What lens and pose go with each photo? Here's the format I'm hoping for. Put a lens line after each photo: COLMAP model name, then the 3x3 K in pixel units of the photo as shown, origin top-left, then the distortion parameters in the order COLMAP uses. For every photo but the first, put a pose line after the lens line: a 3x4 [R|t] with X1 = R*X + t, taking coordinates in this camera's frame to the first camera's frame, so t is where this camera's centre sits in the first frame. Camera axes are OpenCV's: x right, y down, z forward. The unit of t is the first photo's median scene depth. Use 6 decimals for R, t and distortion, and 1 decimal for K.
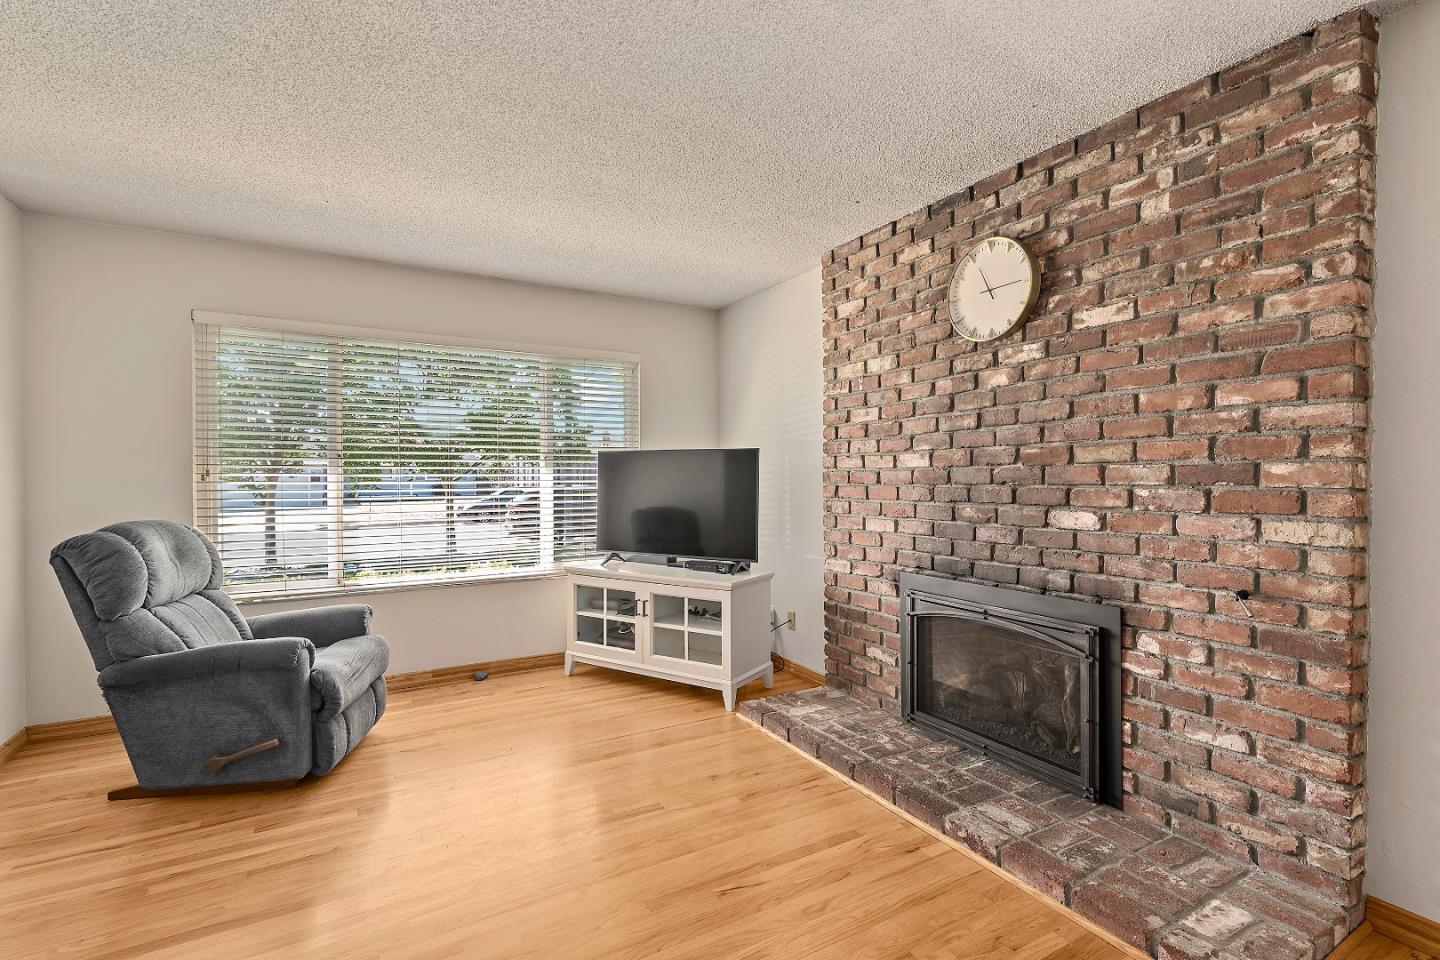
lens RADIAL K [[662.0, 0, 720.1], [0, 662.0, 478.5], [0, 0, 1]] dist [0.003539, 0.000188]
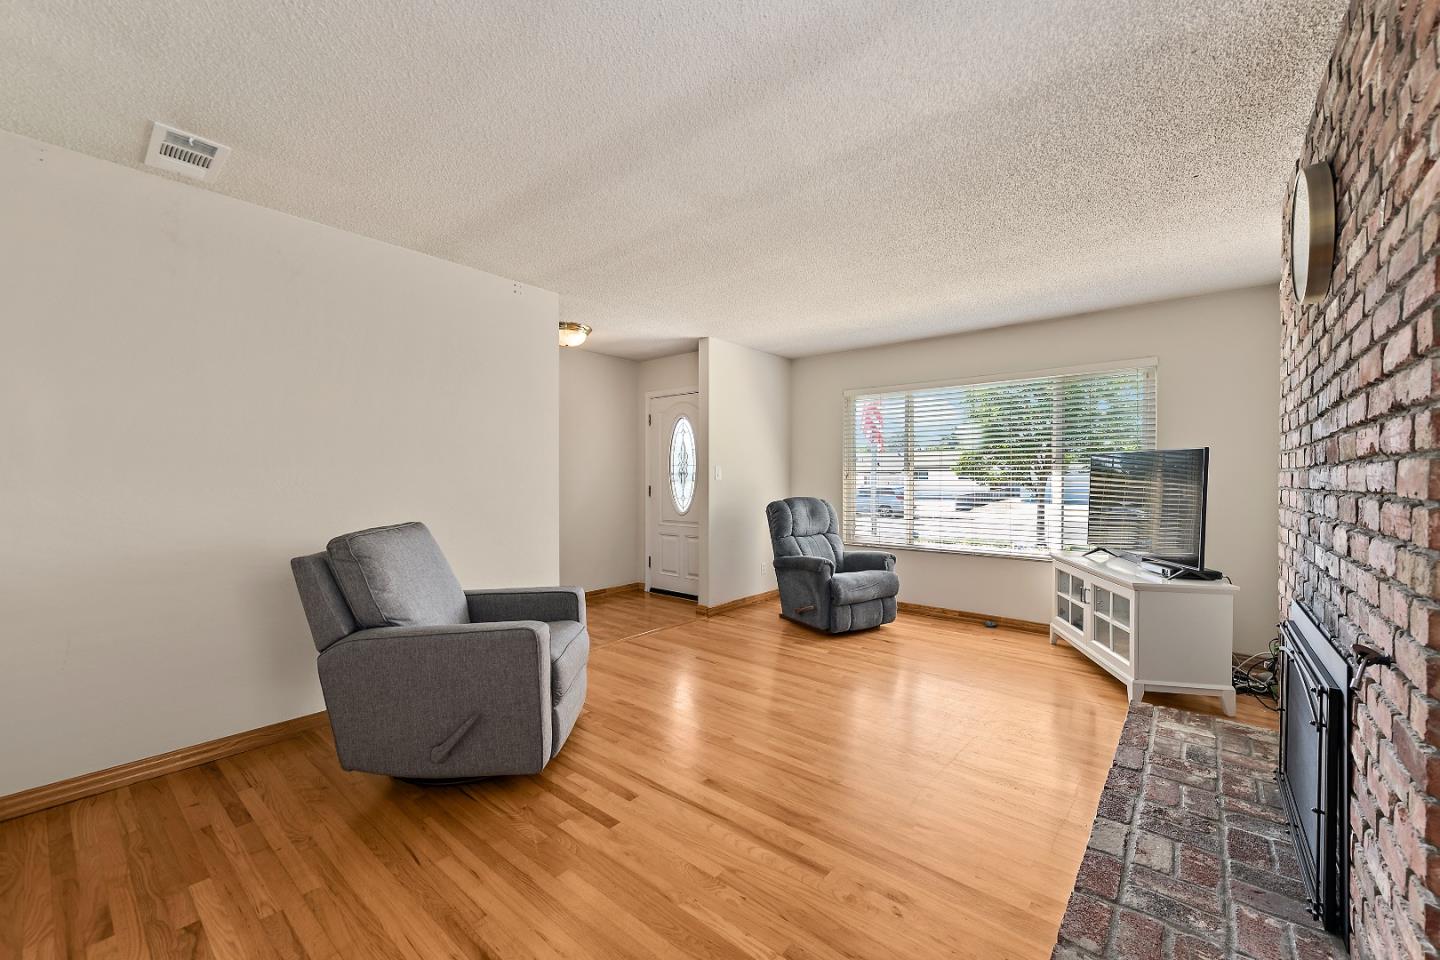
lens RADIAL K [[563.4, 0, 720.4], [0, 563.4, 482.6], [0, 0, 1]] dist [-0.007968, 0.000321]
pose [[0.331950, 0.012729, -0.943211, 0.664265], [-0.005263, 0.999918, 0.011643, -0.003371], [0.943282, 0.001099, 0.331990, 0.122337]]
